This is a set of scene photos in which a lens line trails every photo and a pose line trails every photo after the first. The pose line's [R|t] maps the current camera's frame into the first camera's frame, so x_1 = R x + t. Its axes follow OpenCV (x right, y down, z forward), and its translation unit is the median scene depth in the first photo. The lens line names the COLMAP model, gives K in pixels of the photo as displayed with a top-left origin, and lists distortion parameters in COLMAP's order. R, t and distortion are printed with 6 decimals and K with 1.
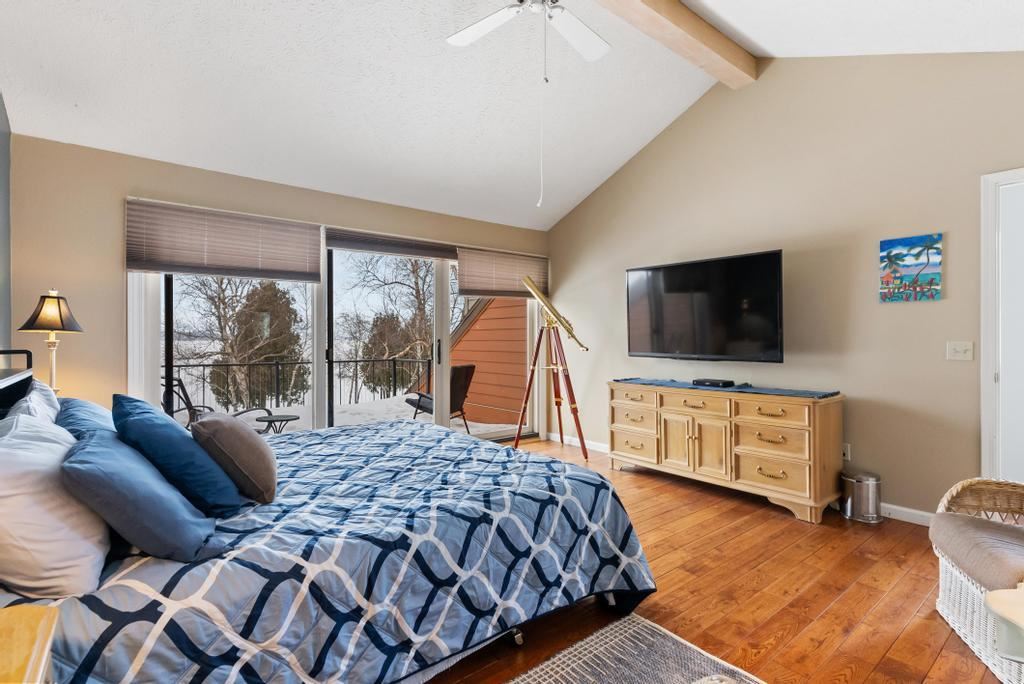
lens RADIAL K [[493.2, 0, 515.3], [0, 493.2, 341.0], [0, 0, 1]] dist [0.000308, 0.000318]
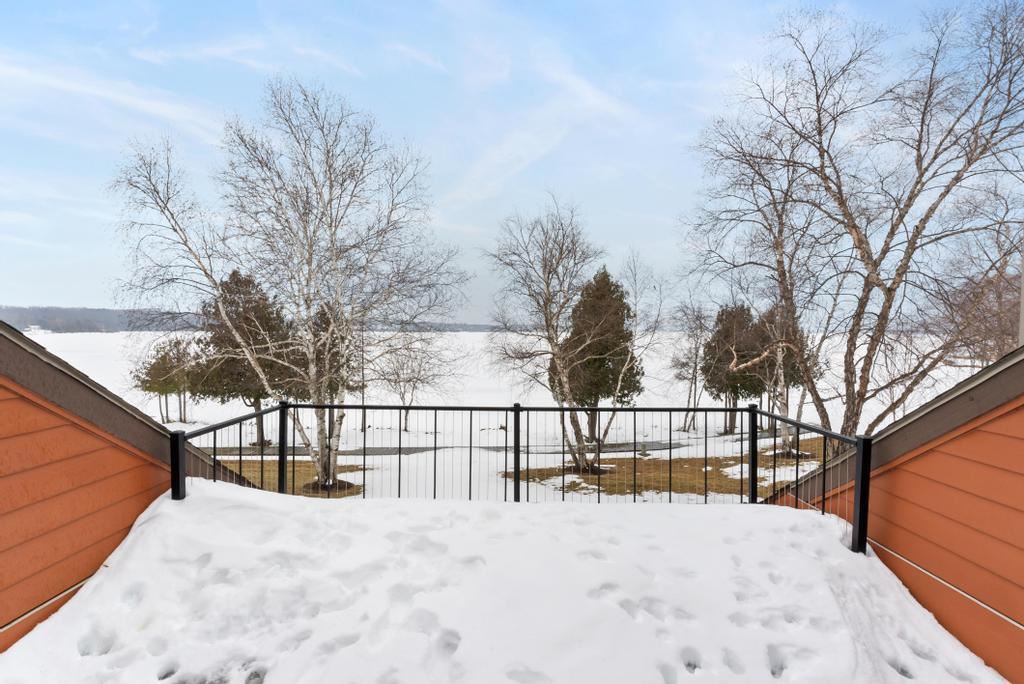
lens RADIAL K [[493.2, 0, 510.7], [0, 493.2, 347.1], [0, 0, 1]] dist [0.000308, 0.000318]
pose [[0.776919, 0.025257, -0.629094, -0.051469], [-0.007958, 0.999509, 0.030301, -0.012544], [0.629551, -0.018535, 0.776738, 0.197742]]
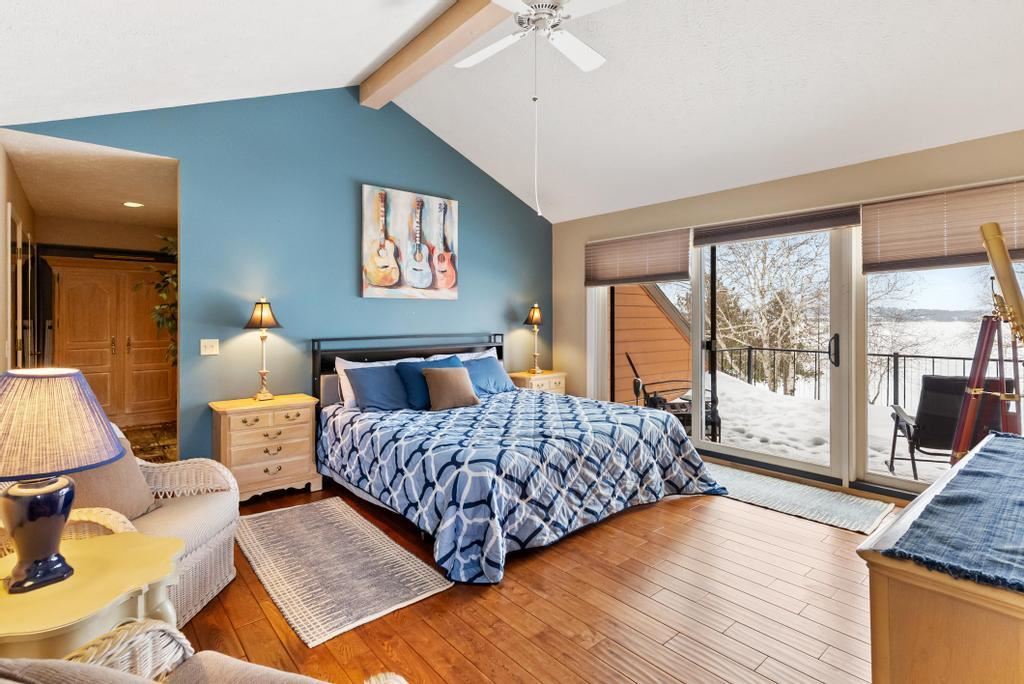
lens RADIAL K [[493.2, 0, 512.0], [0, 493.2, 320.5], [0, 0, 1]] dist [0.000308, 0.000318]
pose [[0.031233, 0.002360, -0.999509, 0.125109], [-0.004342, 0.999988, 0.002226, -0.004789], [0.999503, 0.004270, 0.031243, 0.100516]]
